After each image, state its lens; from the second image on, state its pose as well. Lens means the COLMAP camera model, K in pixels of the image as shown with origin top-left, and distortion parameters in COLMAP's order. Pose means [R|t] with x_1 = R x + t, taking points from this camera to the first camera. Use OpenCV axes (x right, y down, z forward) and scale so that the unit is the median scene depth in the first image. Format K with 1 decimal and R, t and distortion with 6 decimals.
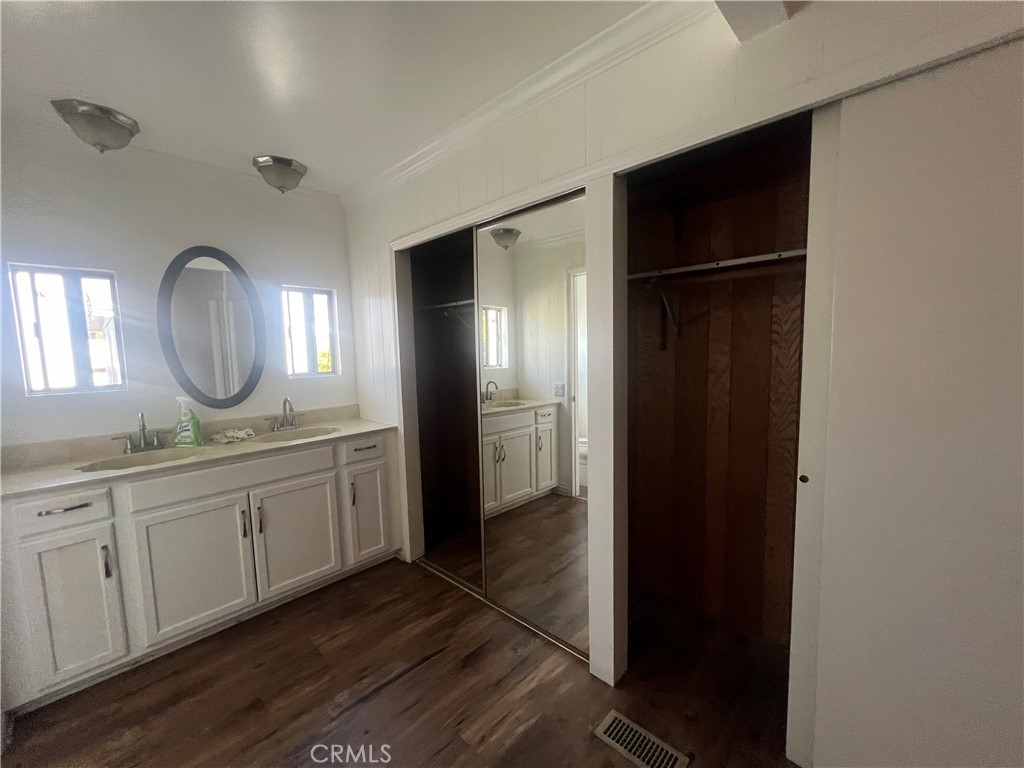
lens RADIAL K [[411.7, 0, 516.1], [0, 411.7, 386.4], [0, 0, 1]] dist [-0.001203, 0.000648]
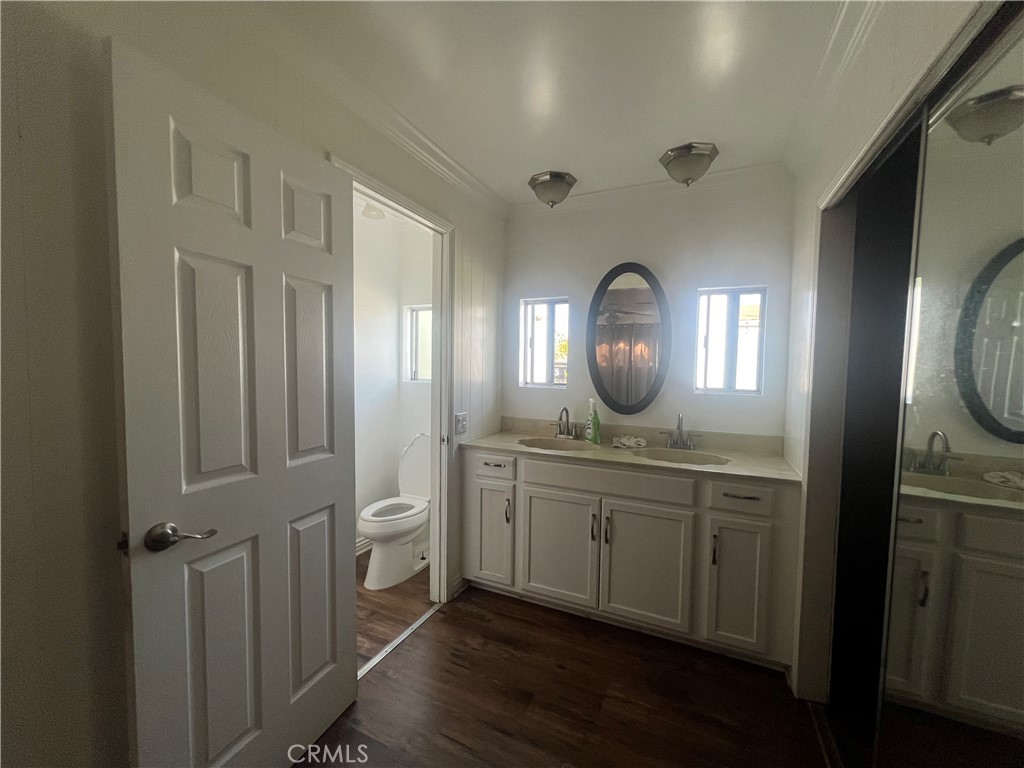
lens RADIAL K [[411.7, 0, 506.3], [0, 411.7, 388.6], [0, 0, 1]] dist [-0.001203, 0.000648]
pose [[0.320022, 0.083099, -0.943759, 0.194281], [-0.113623, 0.992322, 0.048846, -0.031763], [0.940572, 0.091601, 0.327007, 0.393314]]
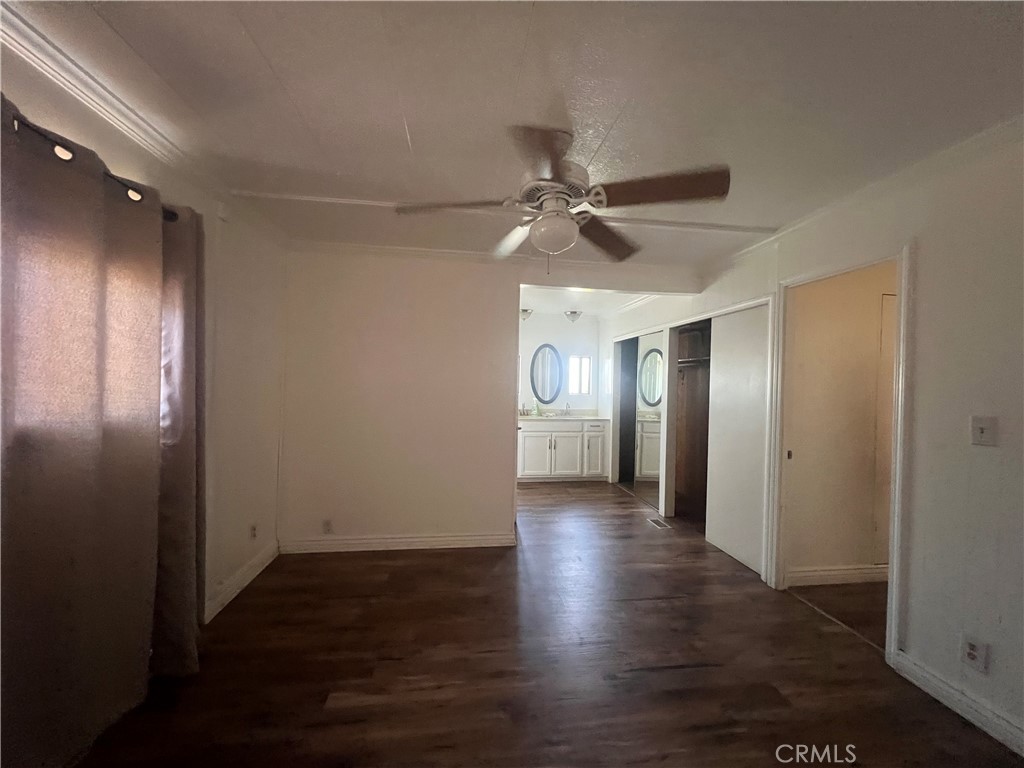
lens RADIAL K [[411.7, 0, 513.0], [0, 411.7, 388.0], [0, 0, 1]] dist [-0.001203, 0.000648]
pose [[0.780366, 0.047348, -0.623528, 0.796766], [-0.096581, 0.994290, -0.045372, 0.097789], [0.617820, 0.095628, 0.780483, -1.256313]]
